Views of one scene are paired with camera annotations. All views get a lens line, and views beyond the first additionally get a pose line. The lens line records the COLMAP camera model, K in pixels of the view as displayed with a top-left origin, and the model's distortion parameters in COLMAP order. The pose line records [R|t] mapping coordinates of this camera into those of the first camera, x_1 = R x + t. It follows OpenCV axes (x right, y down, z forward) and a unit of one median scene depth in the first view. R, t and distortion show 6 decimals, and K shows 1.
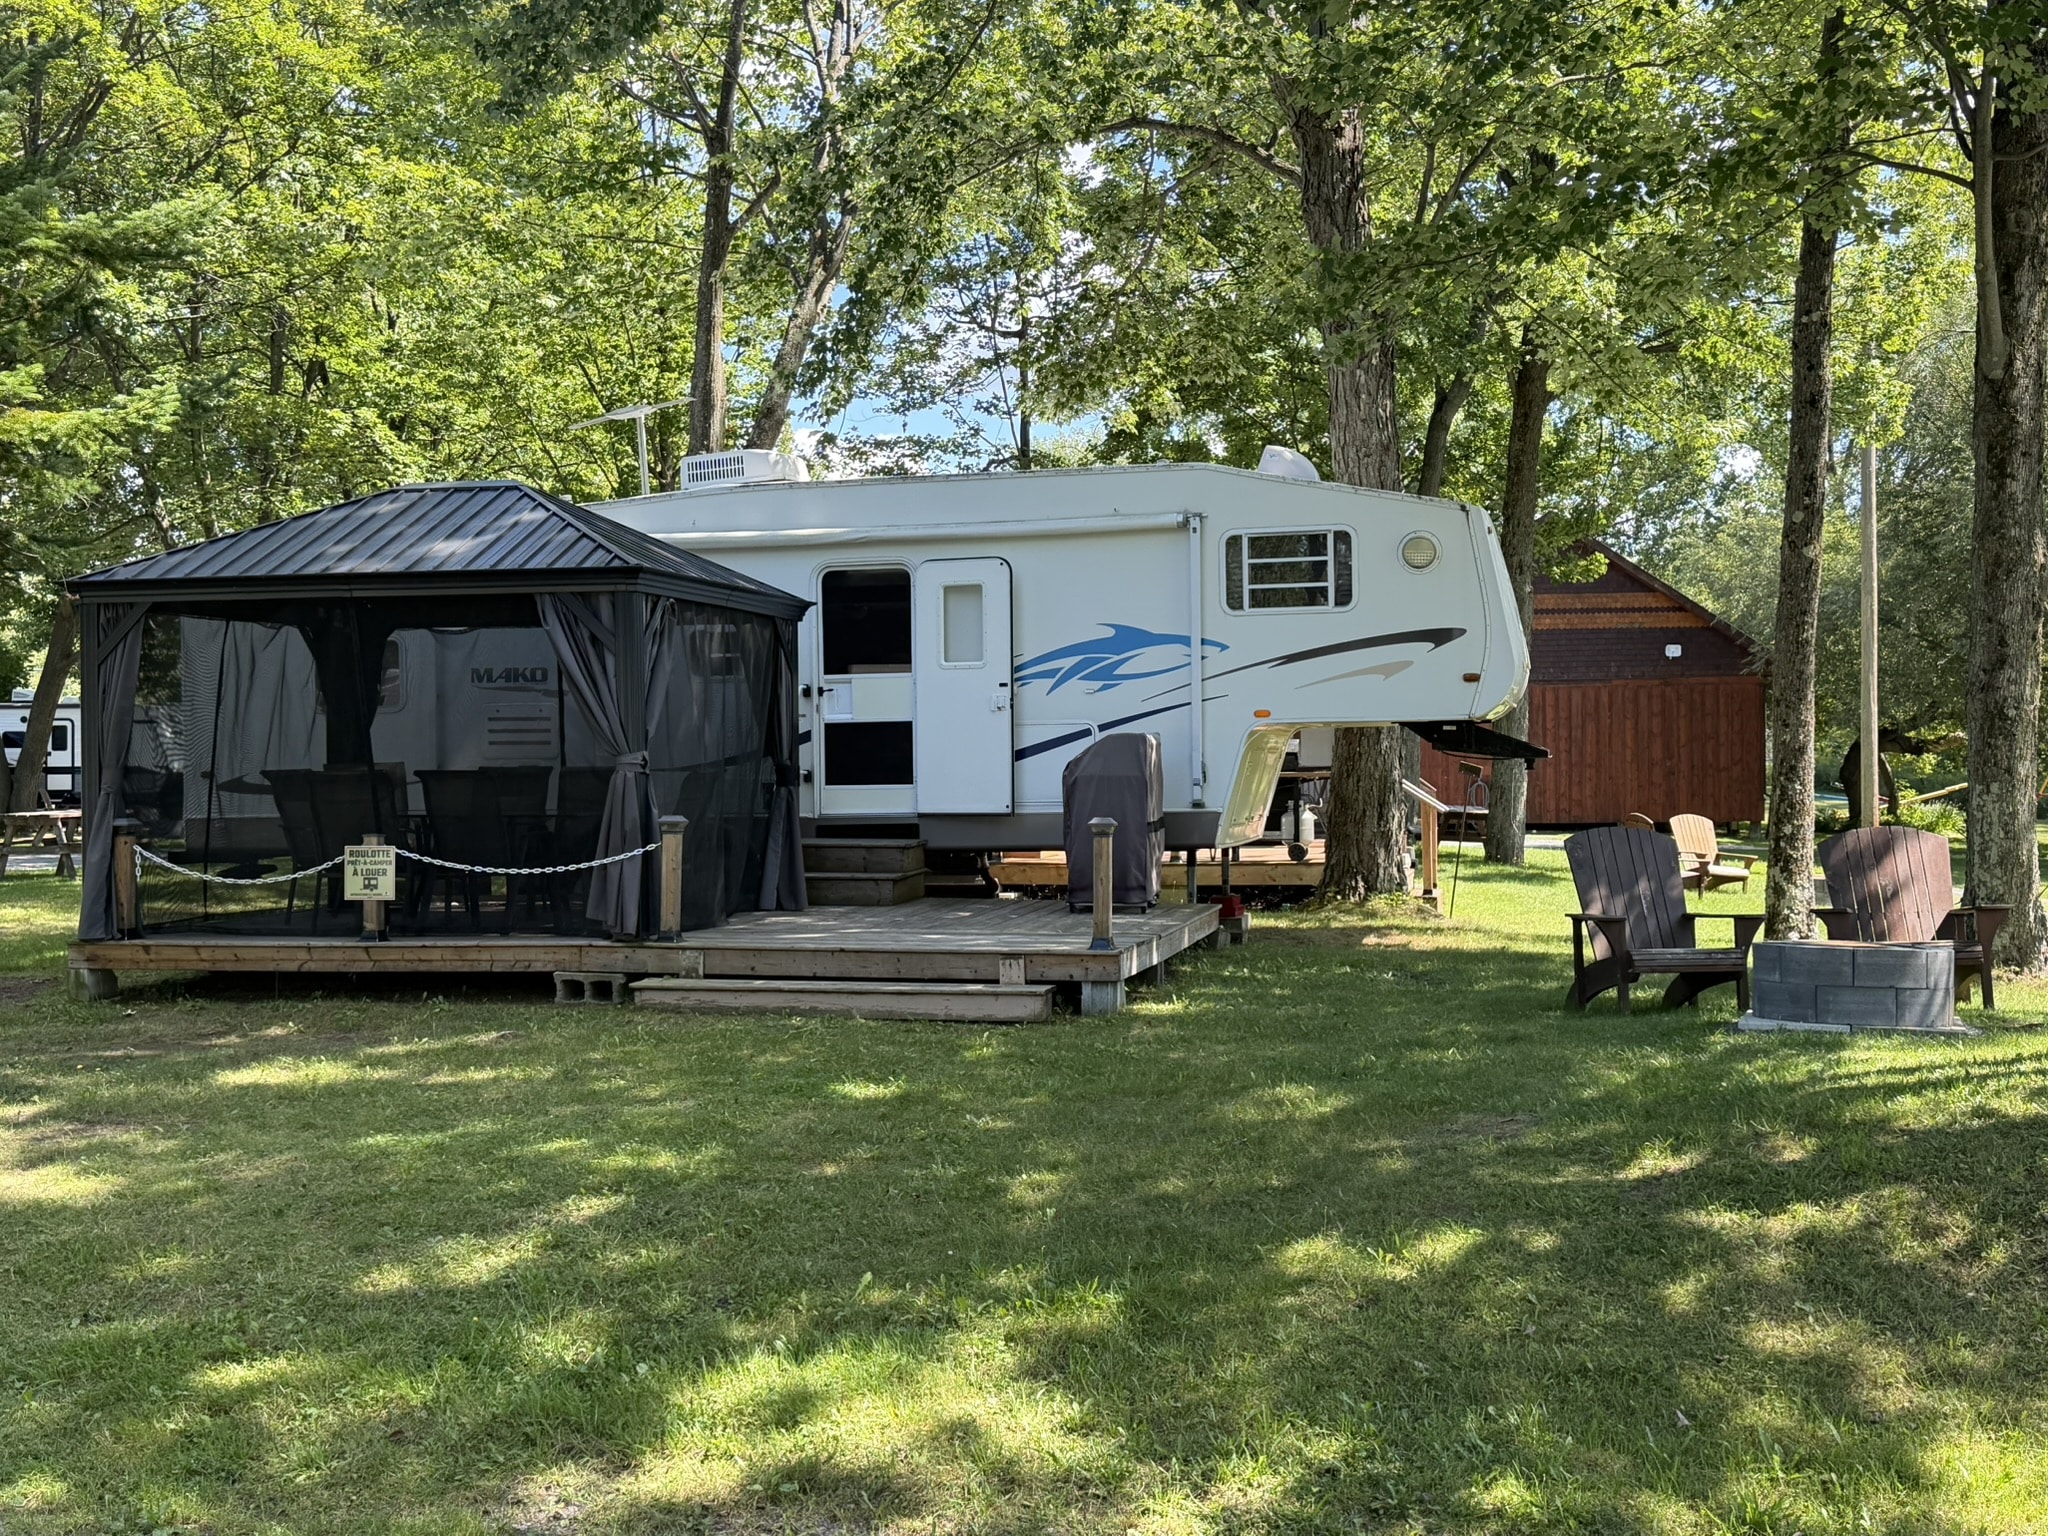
lens RADIAL K [[2212.6, 0, 1024.0], [0, 2212.6, 768.0], [0, 0, 1]] dist [0.157910, -0.332083]
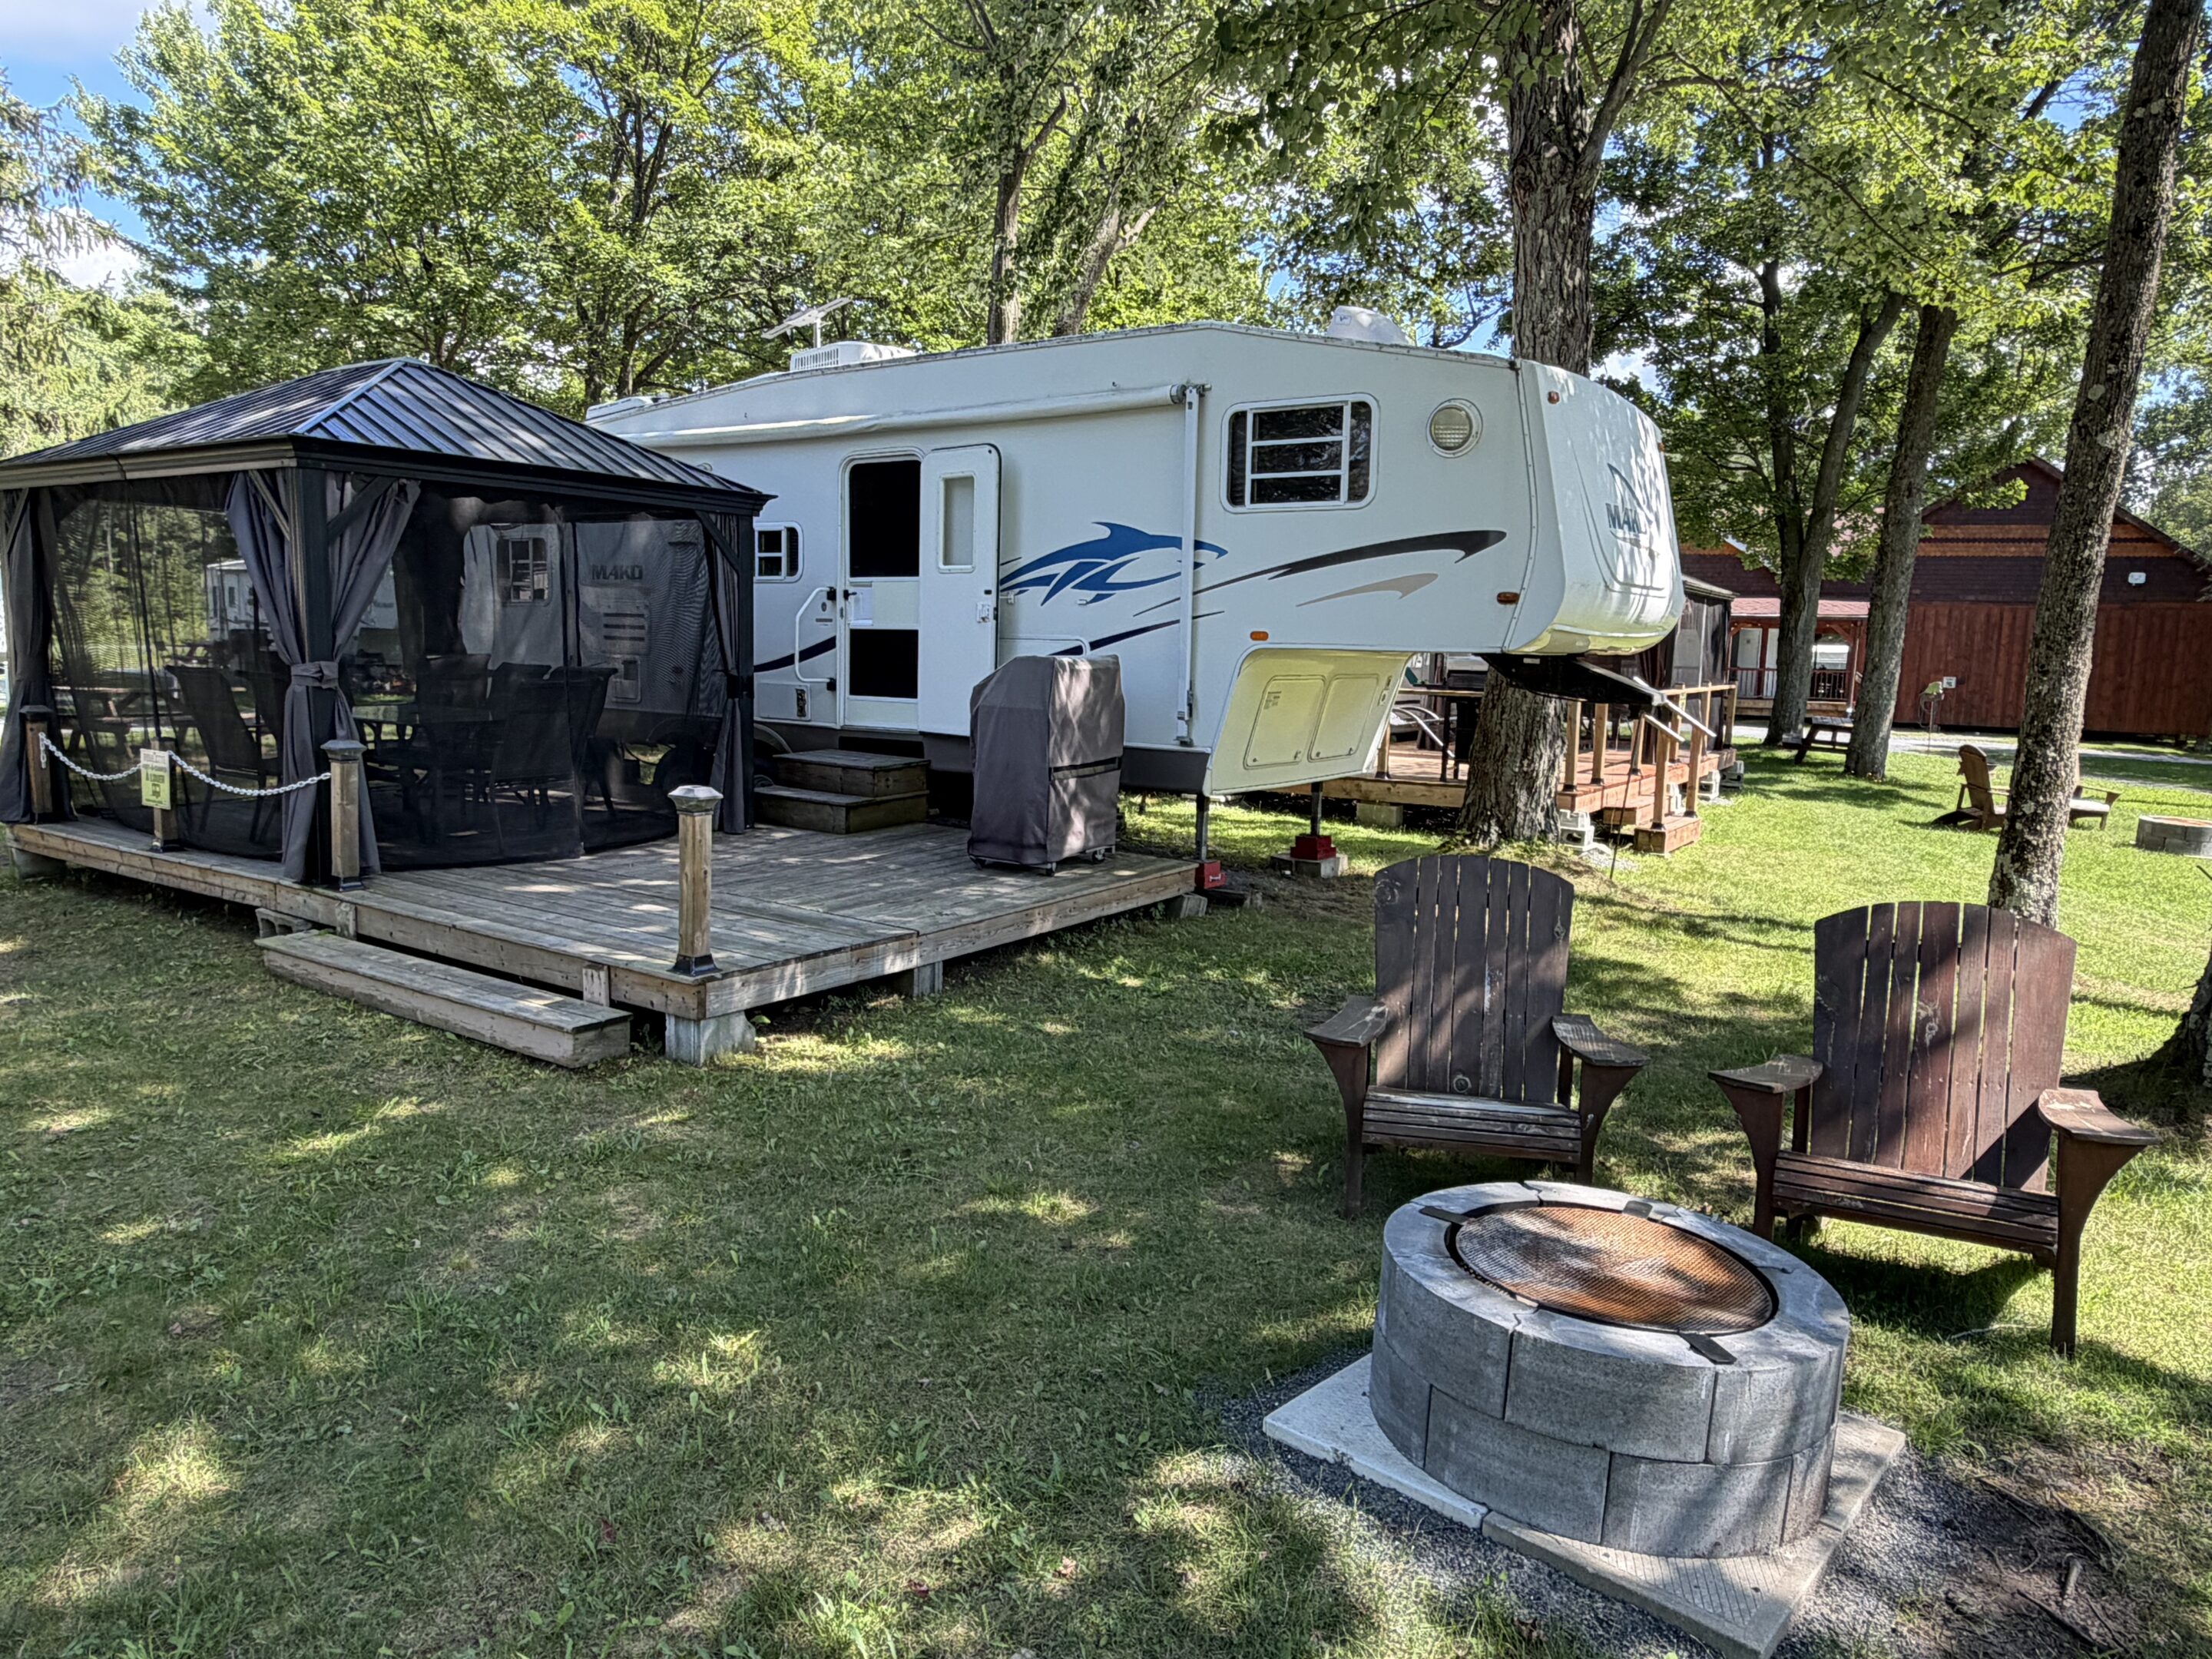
lens RADIAL K [[1448.9, 0, 1106.0], [0, 1448.9, 829.5], [0, 0, 1]] dist [-0.005548, 0.003991]
pose [[0.934973, 0.080550, -0.345451, 0.243152], [-0.035808, 0.990334, 0.134005, -0.023228], [0.352906, -0.112921, 0.928820, 0.477019]]
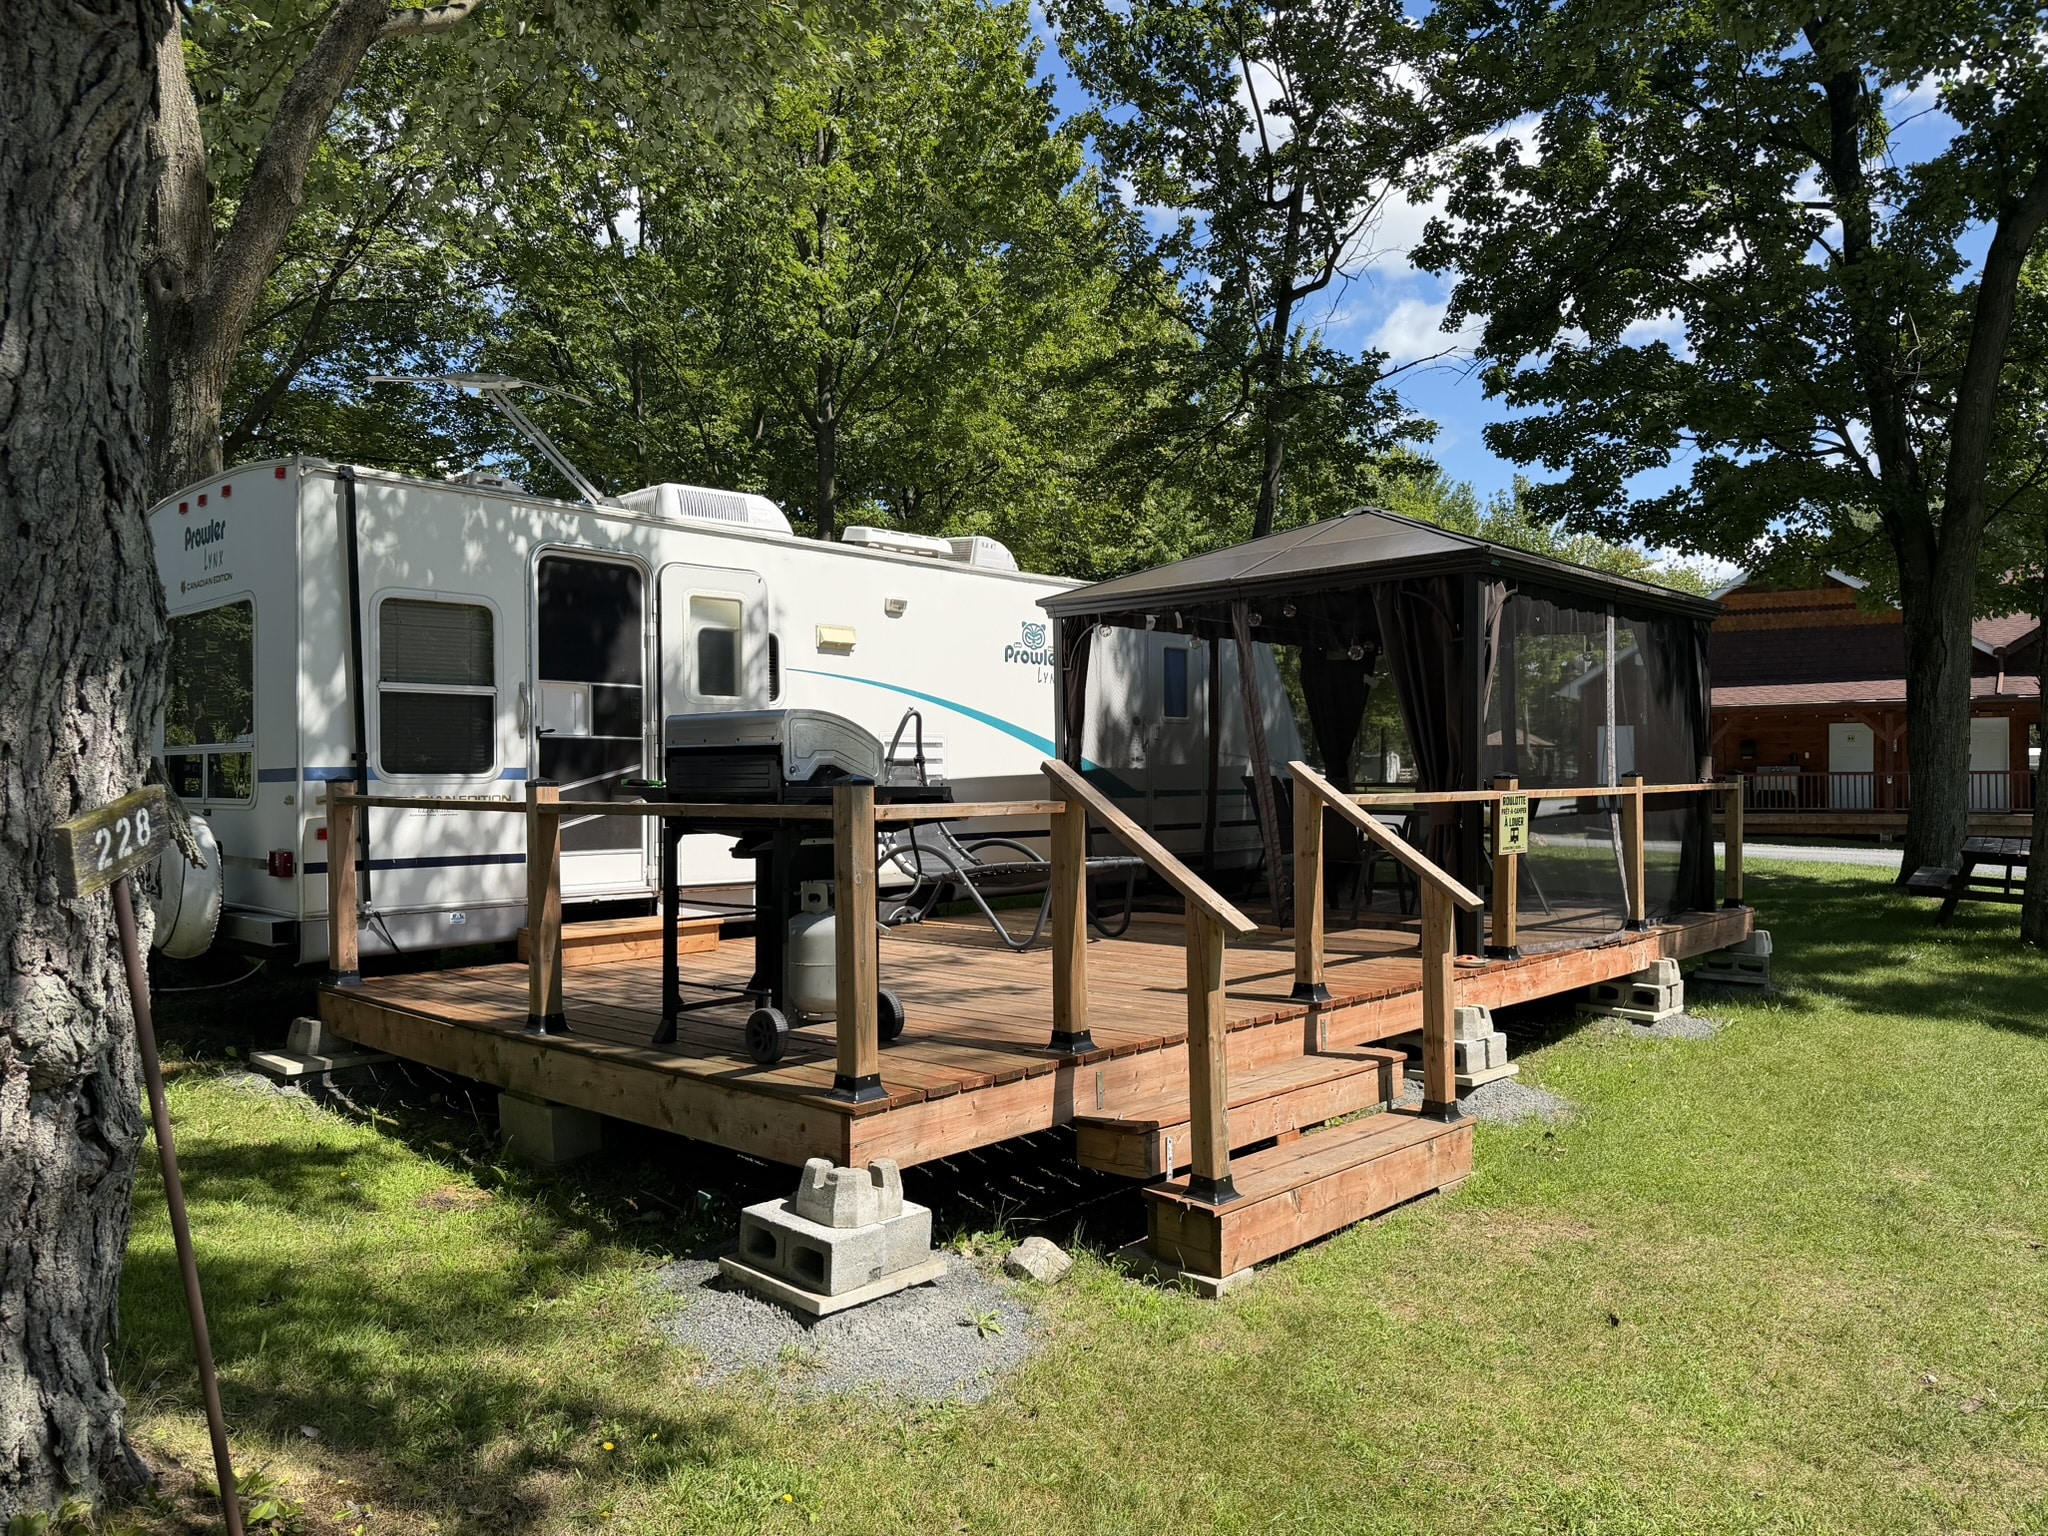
lens RADIAL K [[1416.4, 0, 1024.0], [0, 1416.4, 768.0], [0, 0, 1]] dist [0.147613, -0.223817]
pose [[0.857199, 0.007285, -0.514933, 0.398079], [-0.005747, 0.999973, 0.004580, -0.002957], [0.514953, -0.000967, 0.857218, 1.283514]]
